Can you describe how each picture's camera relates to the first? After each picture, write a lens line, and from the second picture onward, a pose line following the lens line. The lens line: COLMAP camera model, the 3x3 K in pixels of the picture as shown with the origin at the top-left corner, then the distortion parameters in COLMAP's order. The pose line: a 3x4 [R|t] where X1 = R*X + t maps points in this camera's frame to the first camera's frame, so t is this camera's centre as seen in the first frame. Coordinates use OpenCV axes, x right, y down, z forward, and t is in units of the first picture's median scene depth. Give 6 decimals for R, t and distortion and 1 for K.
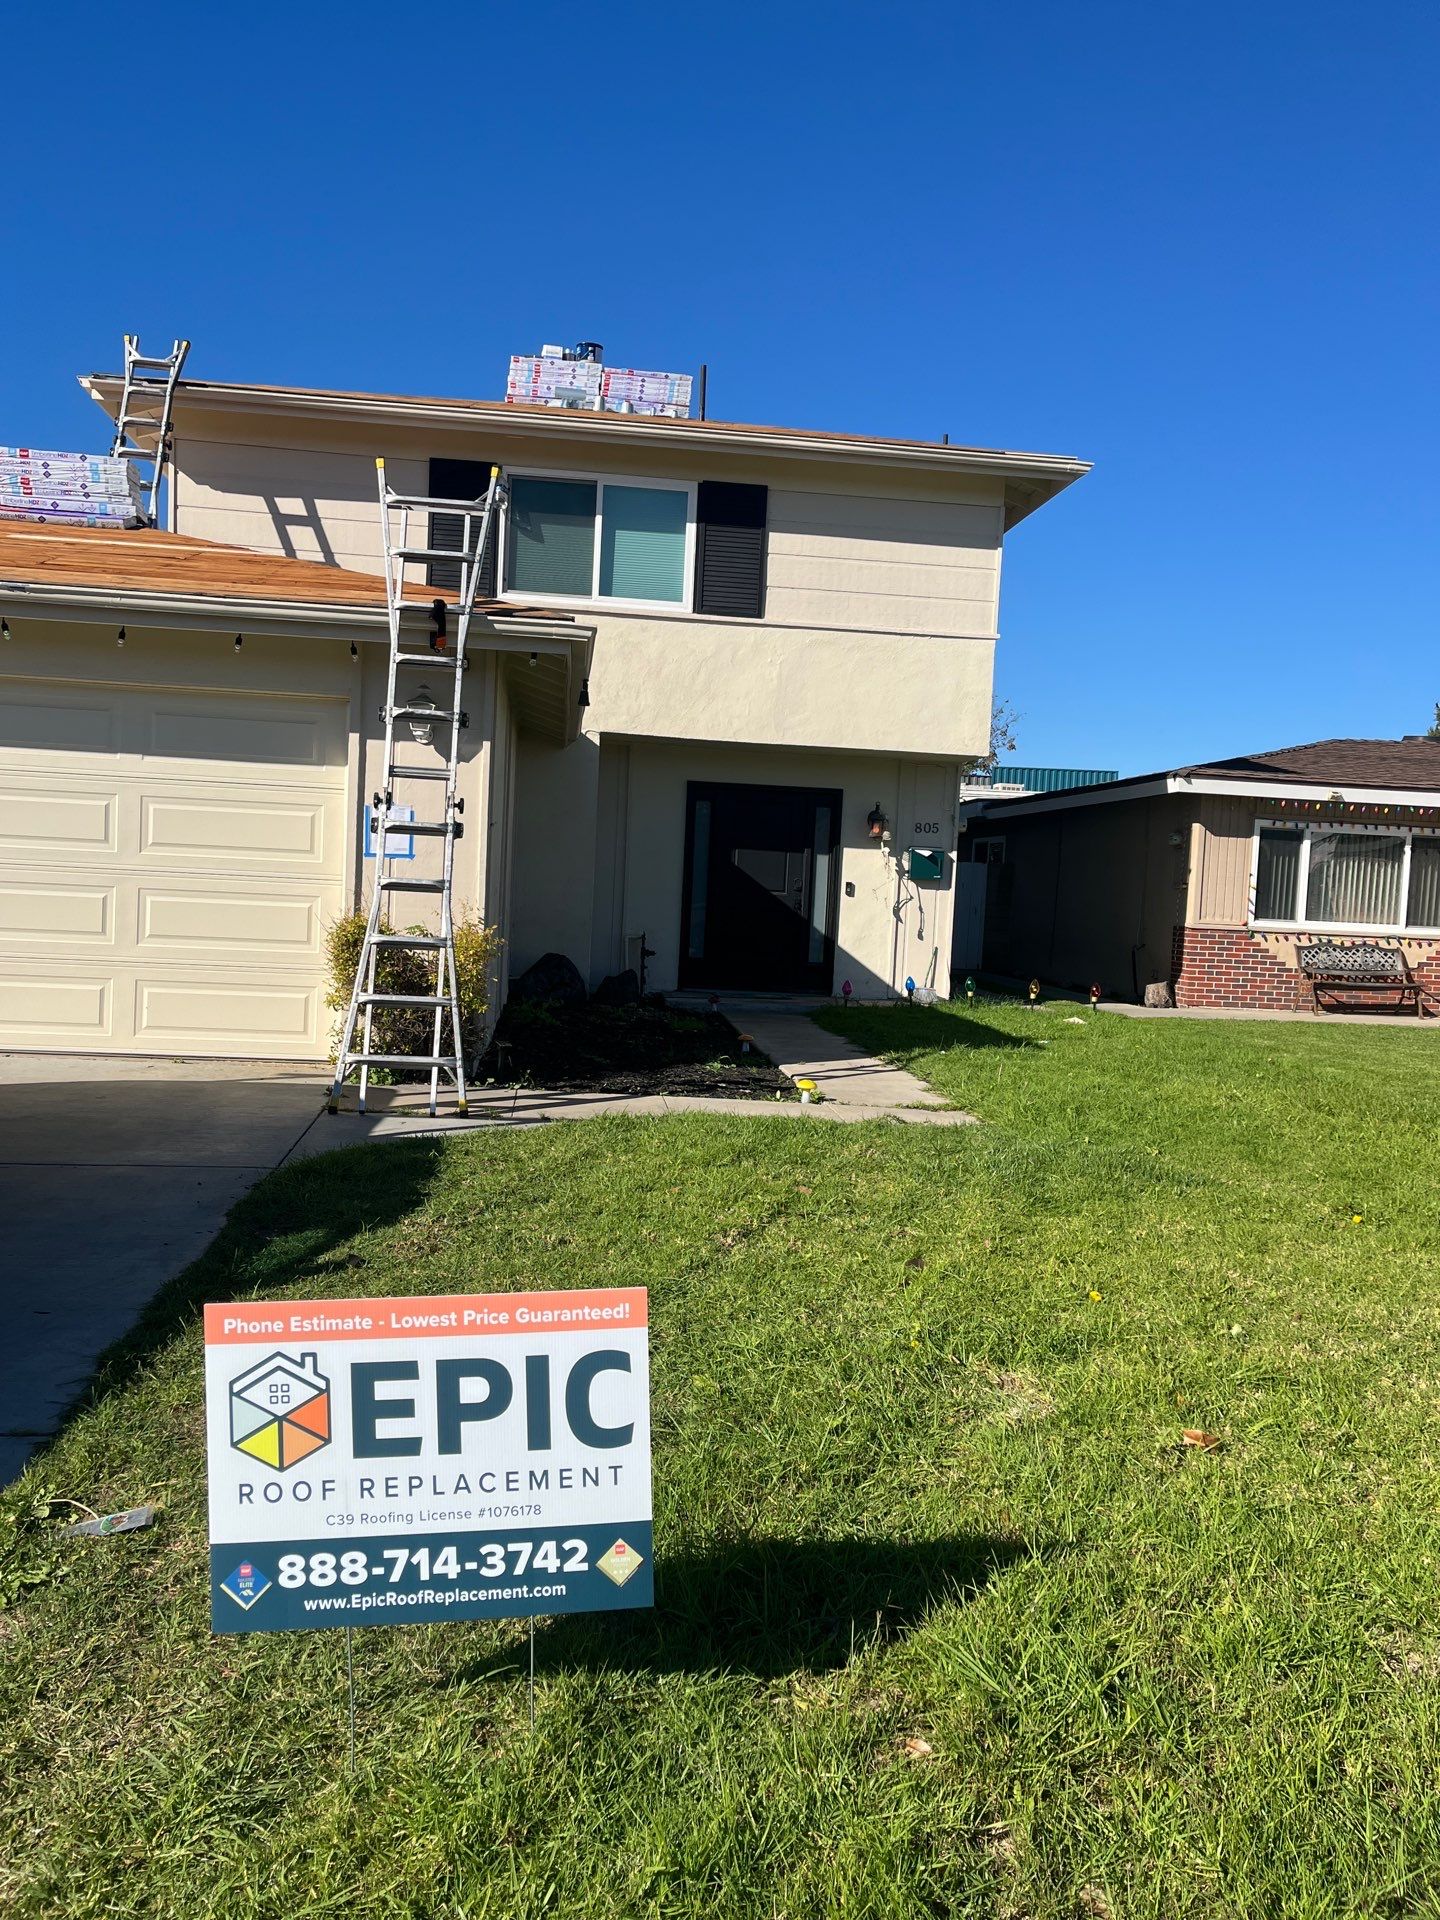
lens RADIAL K [[1457.7, 0, 713.1], [0, 1457.7, 962.6], [0, 0, 1]] dist [0.037833, -0.031130]
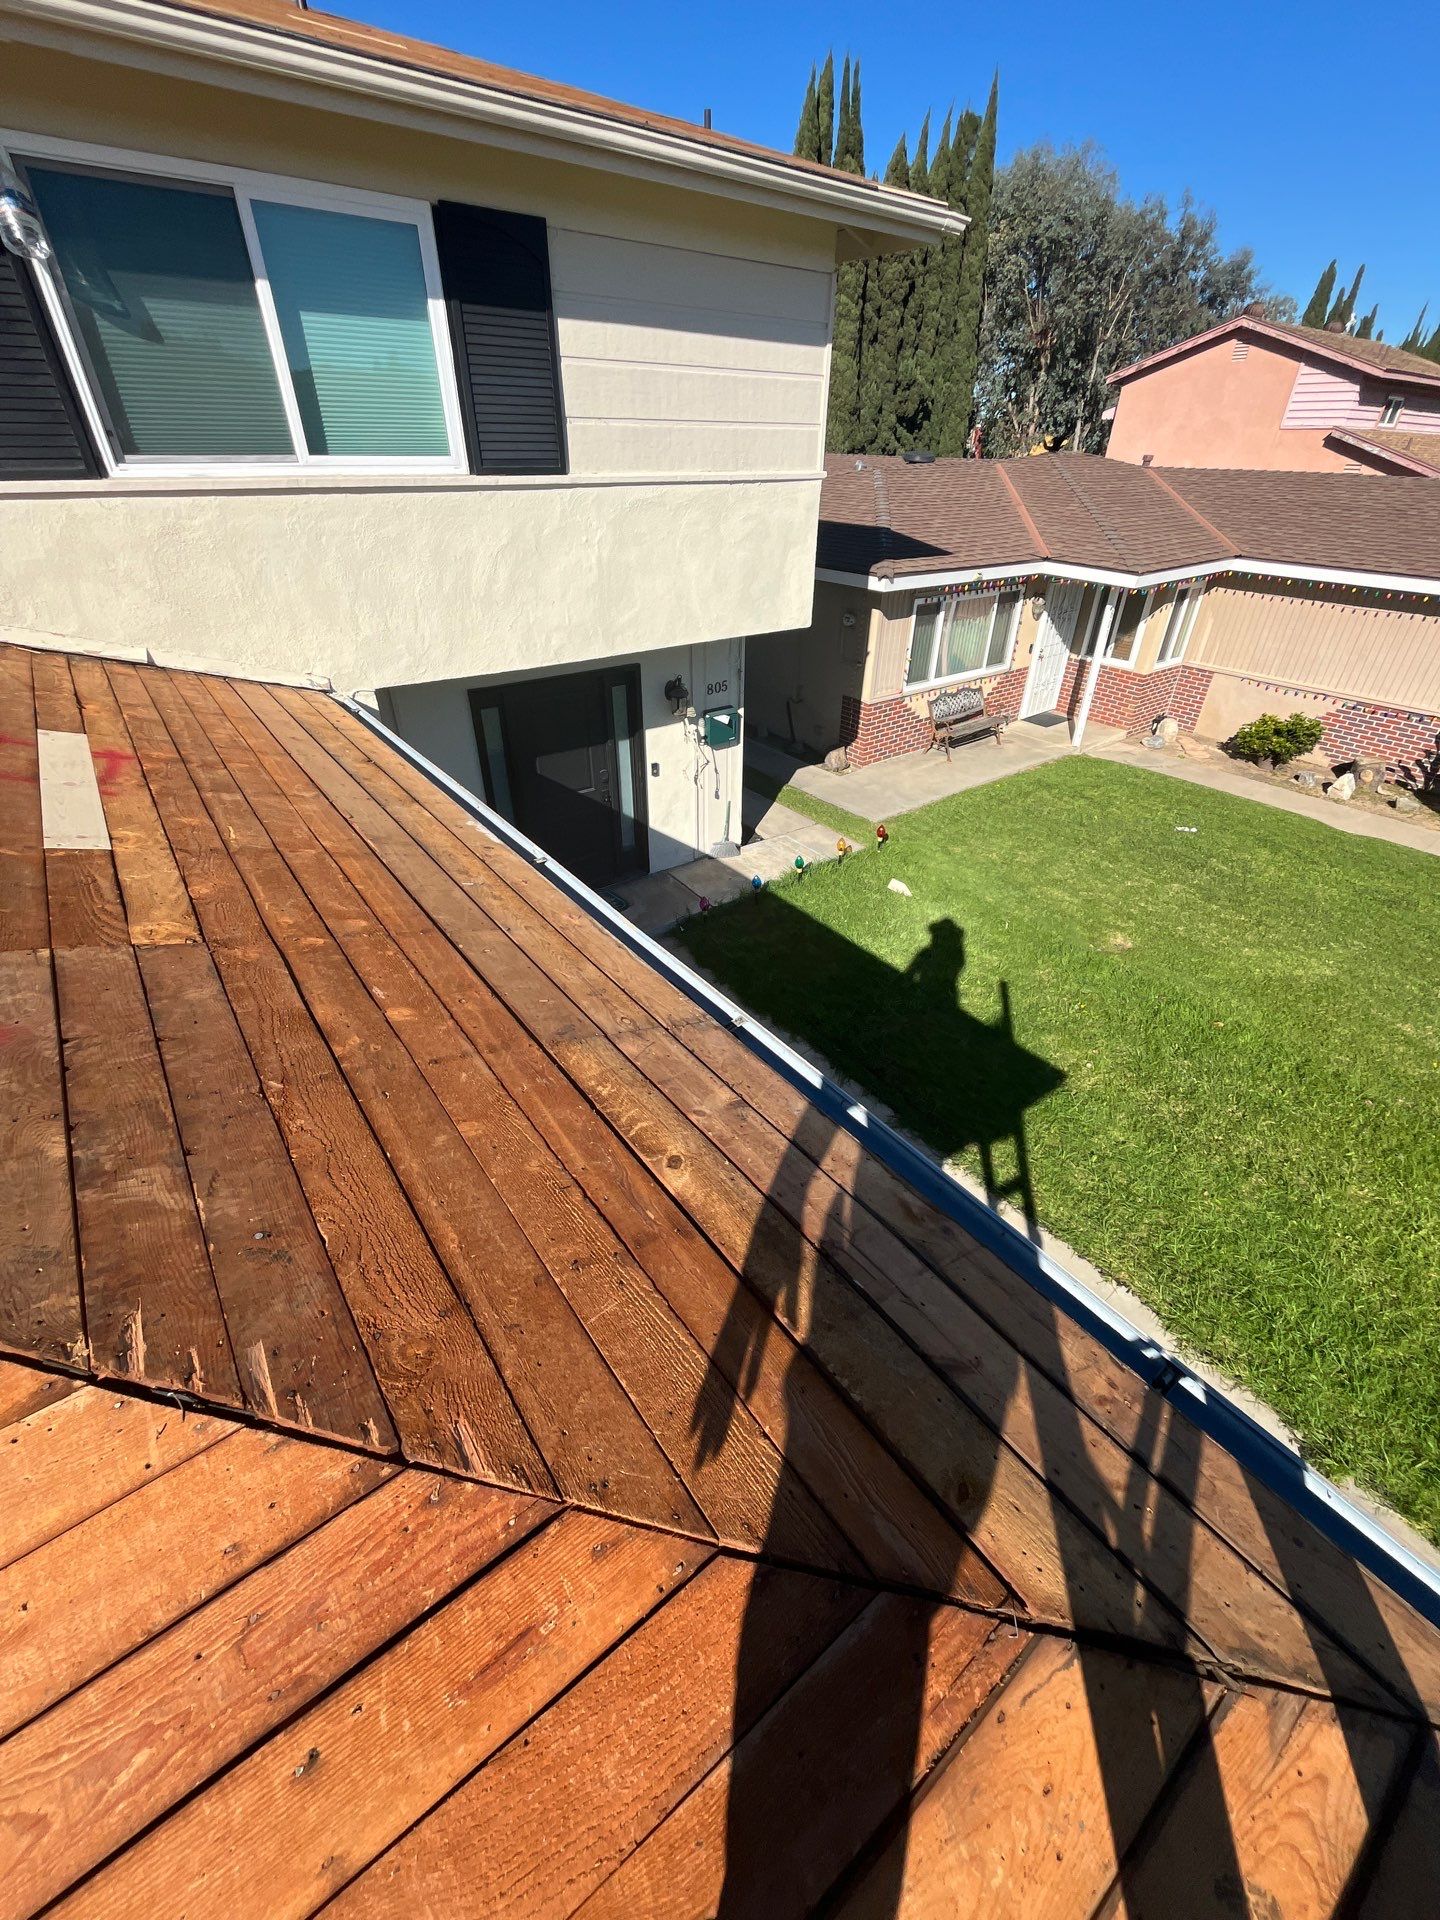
lens RADIAL K [[772.8, 0, 725.0], [0, 772.8, 969.1], [0, 0, 1]] dist [-0.011321, 0.000797]
pose [[0.851140, -0.328006, 0.409844, -0.118337], [0.053083, 0.830525, 0.554447, -0.220645], [-0.522247, -0.450156, 0.724305, 0.548151]]
